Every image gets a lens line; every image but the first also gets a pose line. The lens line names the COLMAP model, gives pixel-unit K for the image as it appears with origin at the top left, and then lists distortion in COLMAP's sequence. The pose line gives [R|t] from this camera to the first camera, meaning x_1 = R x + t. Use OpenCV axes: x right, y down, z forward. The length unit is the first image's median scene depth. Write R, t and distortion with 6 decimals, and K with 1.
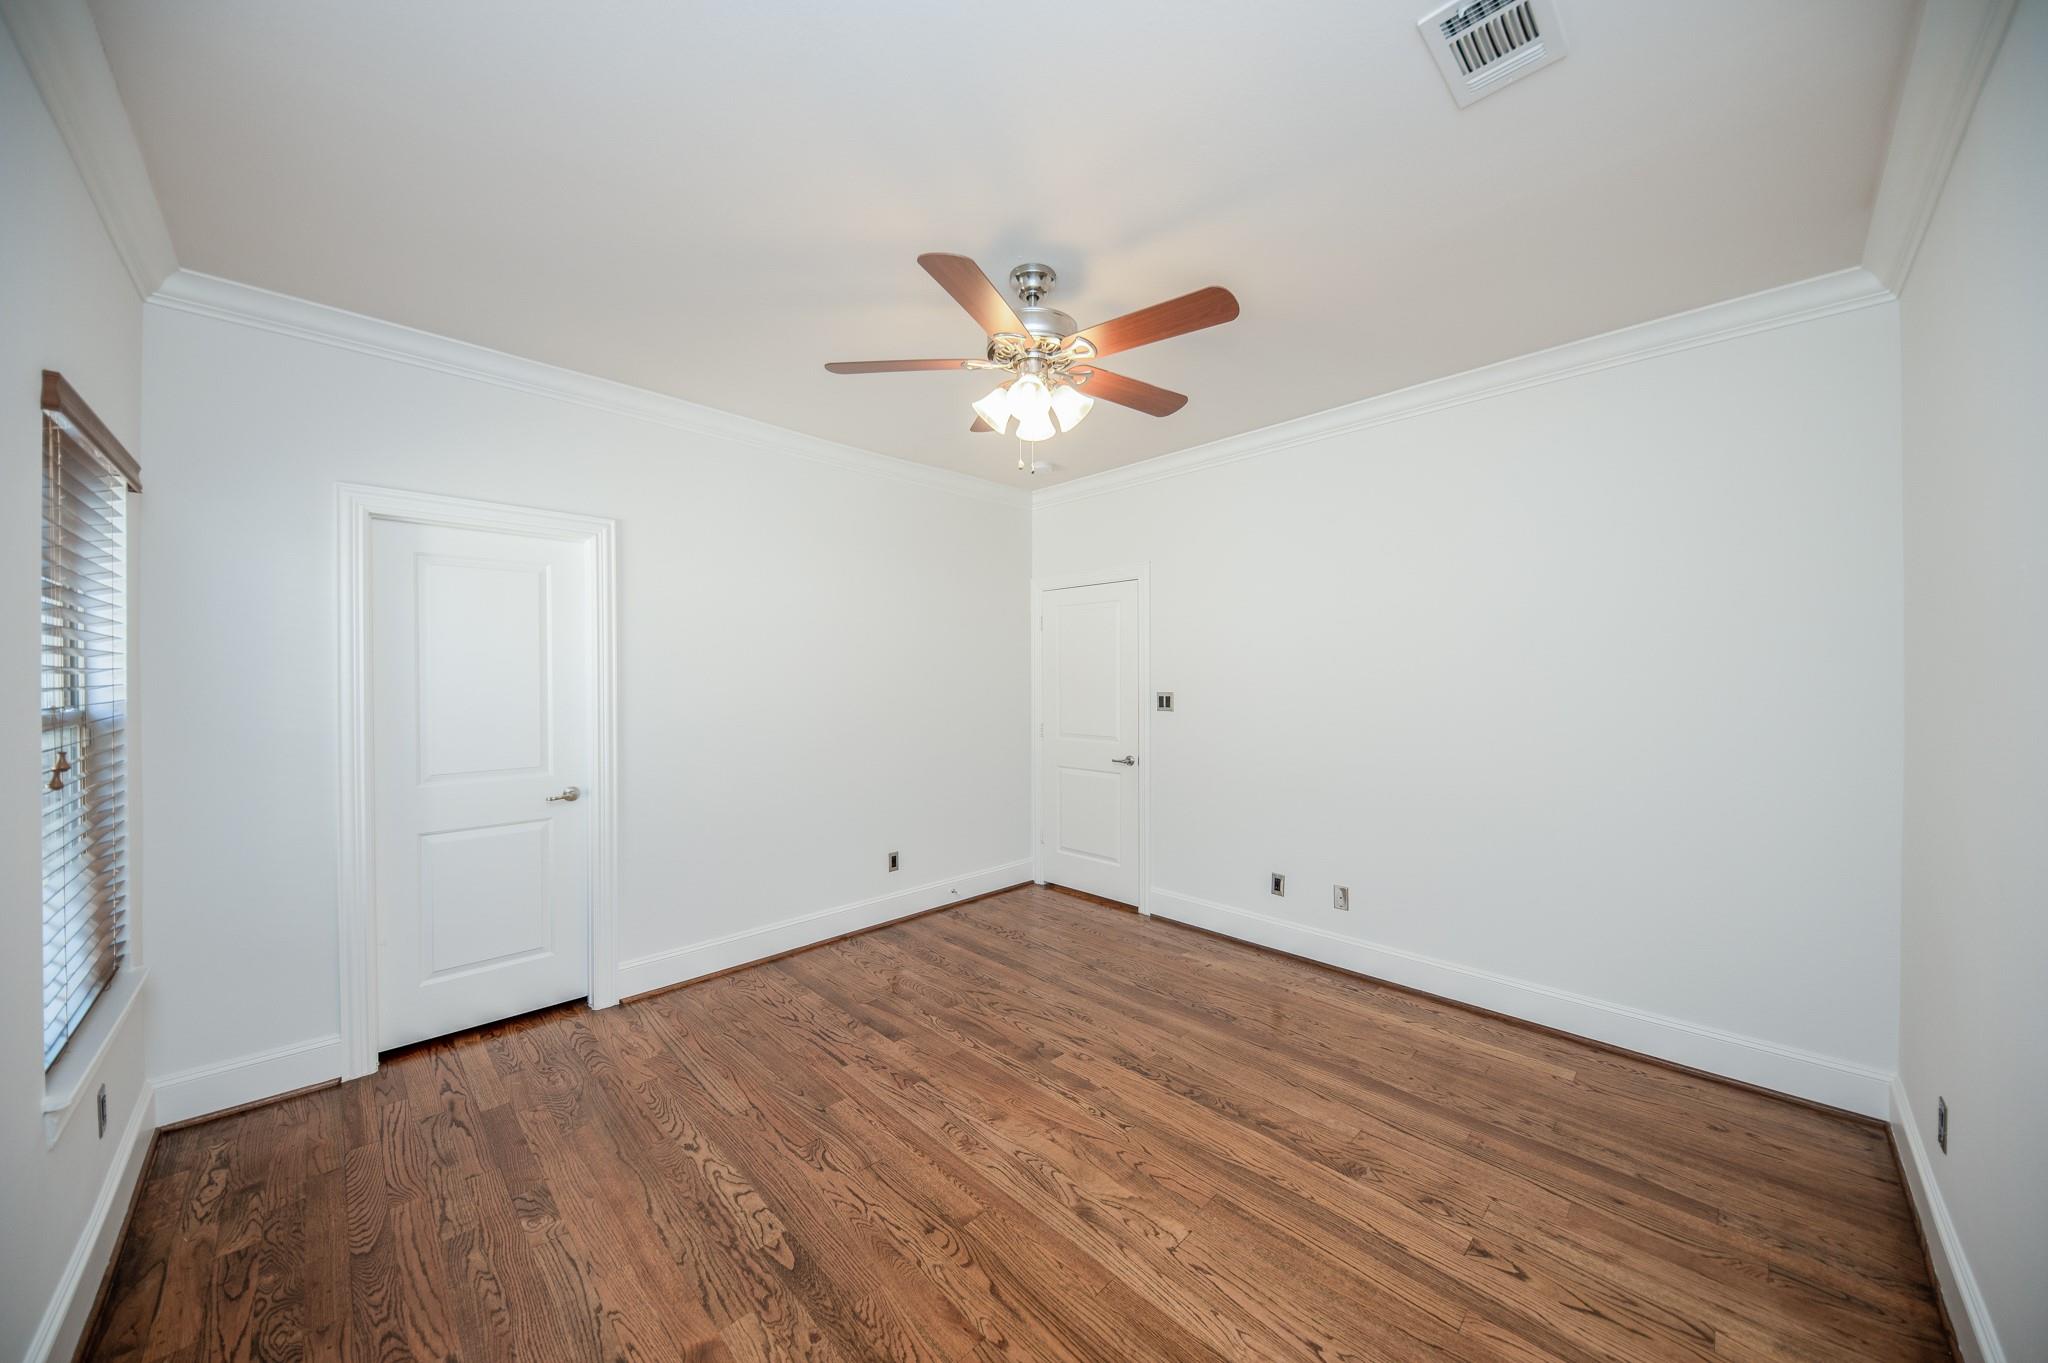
lens RADIAL K [[711.3, 0, 1026.7], [0, 711.3, 678.6], [0, 0, 1]] dist [0.017521, -0.009238]
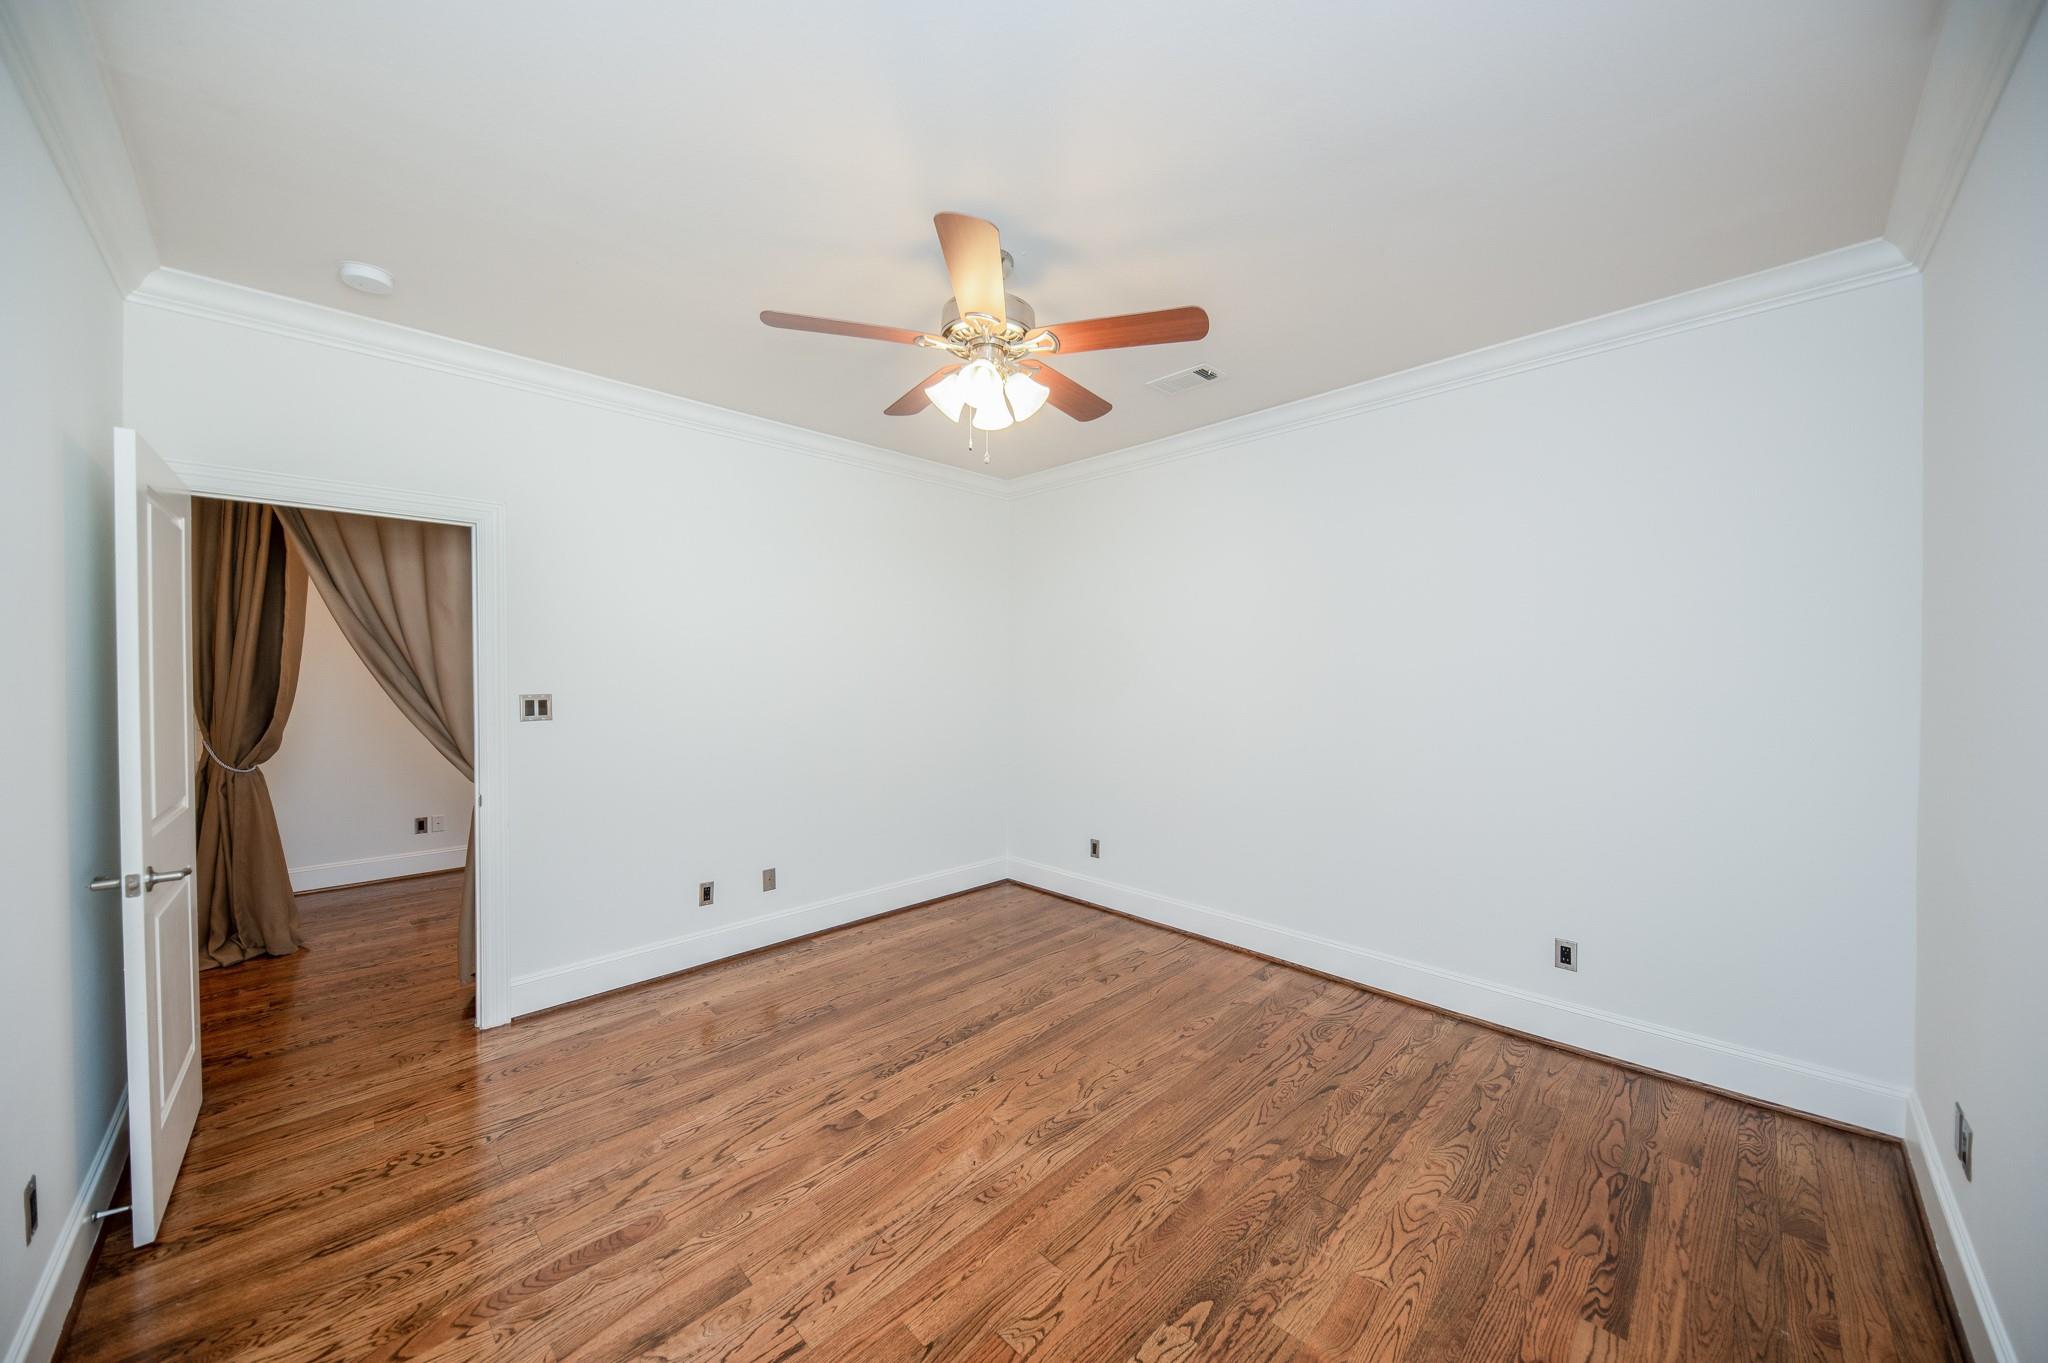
lens RADIAL K [[711.3, 0, 1026.7], [0, 711.3, 678.6], [0, 0, 1]] dist [0.017521, -0.009238]
pose [[-0.006006, -0.006329, 0.999962, -0.959254], [0.002170, 0.999978, 0.006342, 0.000309], [-0.999980, 0.002208, -0.005992, 0.948734]]
